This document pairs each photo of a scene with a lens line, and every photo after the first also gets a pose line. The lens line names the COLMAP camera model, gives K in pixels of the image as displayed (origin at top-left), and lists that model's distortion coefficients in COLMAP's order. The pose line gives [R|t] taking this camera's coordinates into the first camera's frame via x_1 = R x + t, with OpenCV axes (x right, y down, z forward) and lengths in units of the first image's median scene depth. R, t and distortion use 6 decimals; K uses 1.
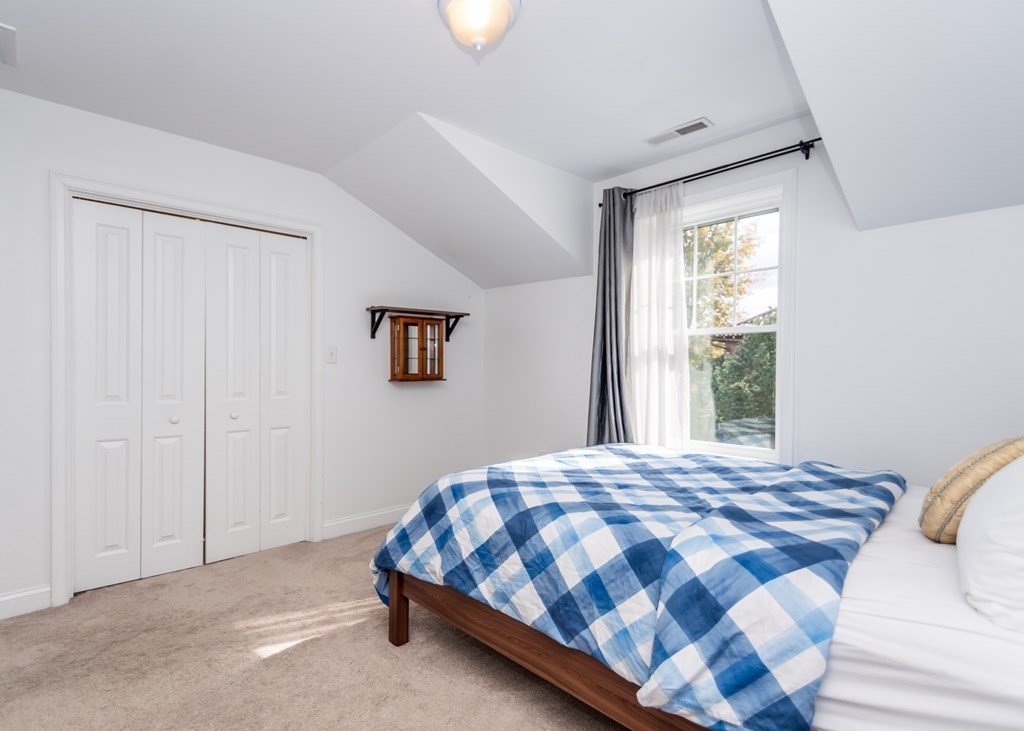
lens RADIAL K [[490.9, 0, 504.1], [0, 490.9, 372.3], [0, 0, 1]] dist [0.001970, 0.000159]
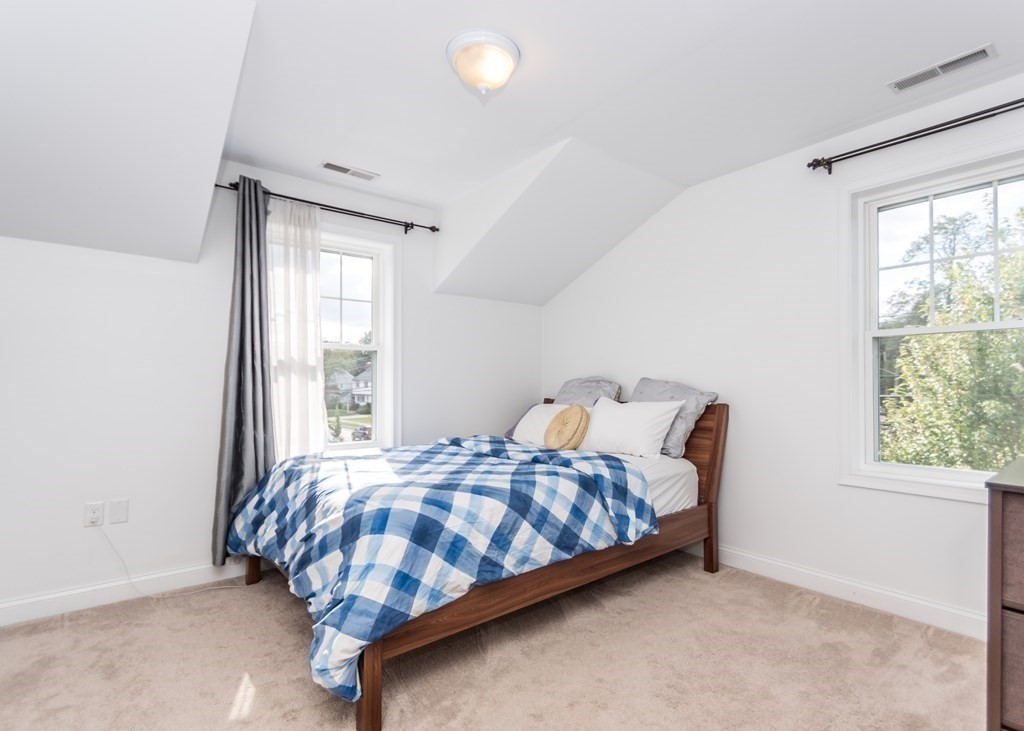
lens RADIAL K [[490.9, 0, 504.1], [0, 490.9, 372.3], [0, 0, 1]] dist [0.001970, 0.000159]
pose [[0.111581, 0.012007, 0.993683, -1.211849], [0.009041, 0.999873, -0.013097, -0.006837], [-0.993714, 0.010445, 0.111458, 0.869093]]
